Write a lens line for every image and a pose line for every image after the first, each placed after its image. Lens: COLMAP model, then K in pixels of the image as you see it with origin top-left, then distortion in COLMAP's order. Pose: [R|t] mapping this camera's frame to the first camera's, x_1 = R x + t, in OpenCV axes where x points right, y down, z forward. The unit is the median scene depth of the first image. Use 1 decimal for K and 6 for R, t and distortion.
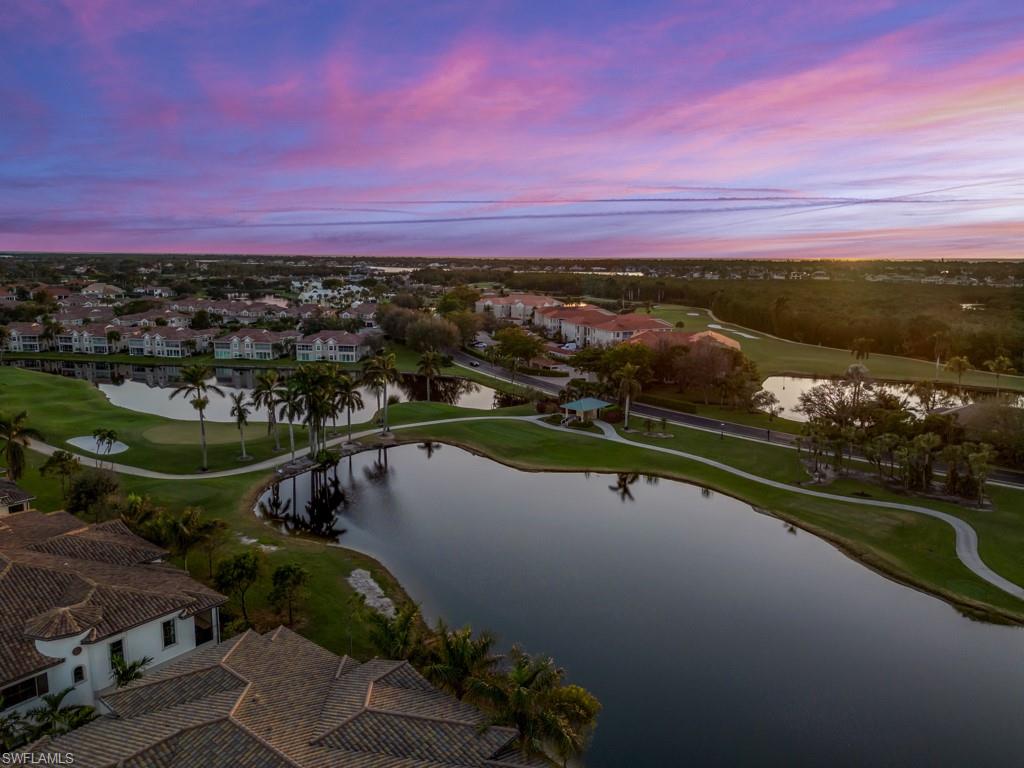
lens RADIAL K [[715.9, 0, 512.0], [0, 715.9, 384.0], [0, 0, 1]] dist [0.072066, -0.037538]
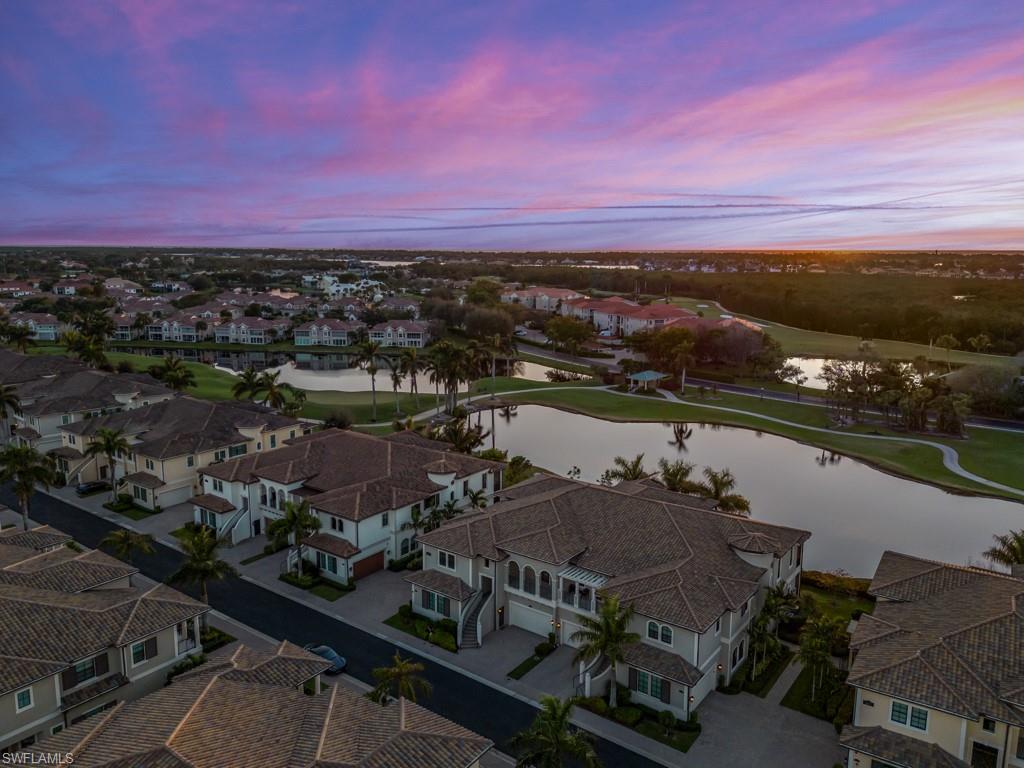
lens RADIAL K [[755.2, 0, 507.1], [0, 755.2, 379.2], [0, 0, 1]] dist [0.061450, -0.001250]
pose [[0.999734, -0.005313, 0.022444, -0.104613], [0.005424, 0.999973, -0.004888, 0.024795], [-0.022417, 0.005009, 0.999736, -0.182592]]
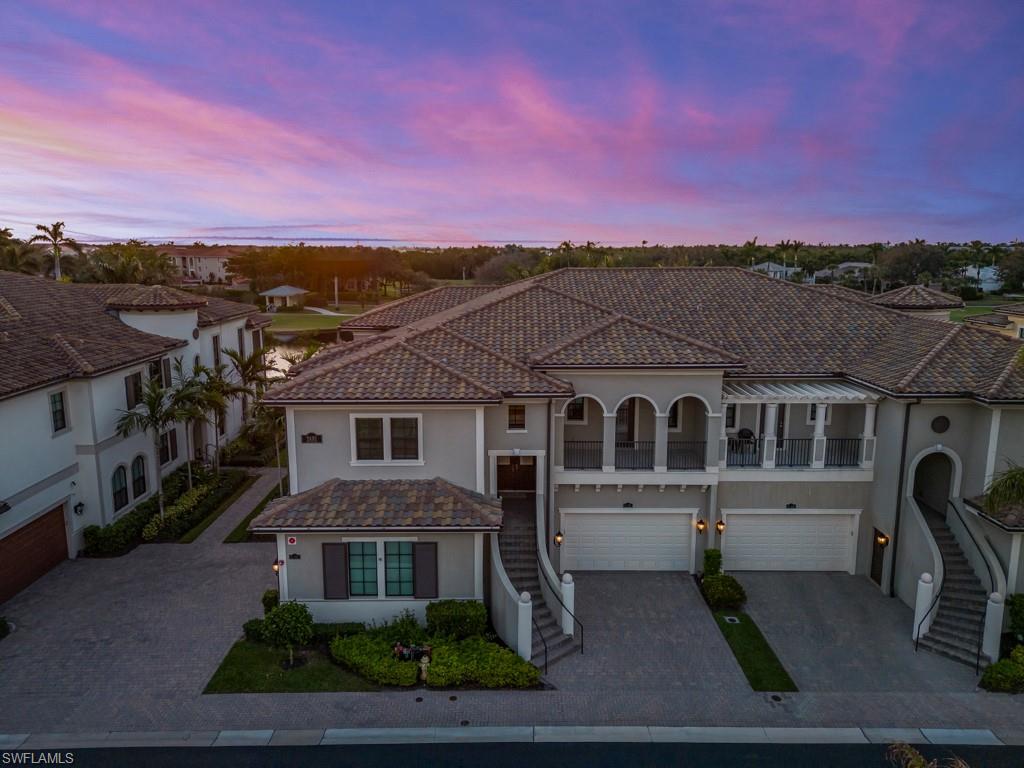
lens RADIAL K [[715.9, 0, 512.0], [0, 715.9, 384.0], [0, 0, 1]] dist [0.072066, -0.037538]
pose [[0.777382, -0.119934, 0.617489, -0.170005], [0.113879, 0.992268, 0.049360, 0.087353], [-0.618635, 0.031948, 0.785029, 0.042166]]
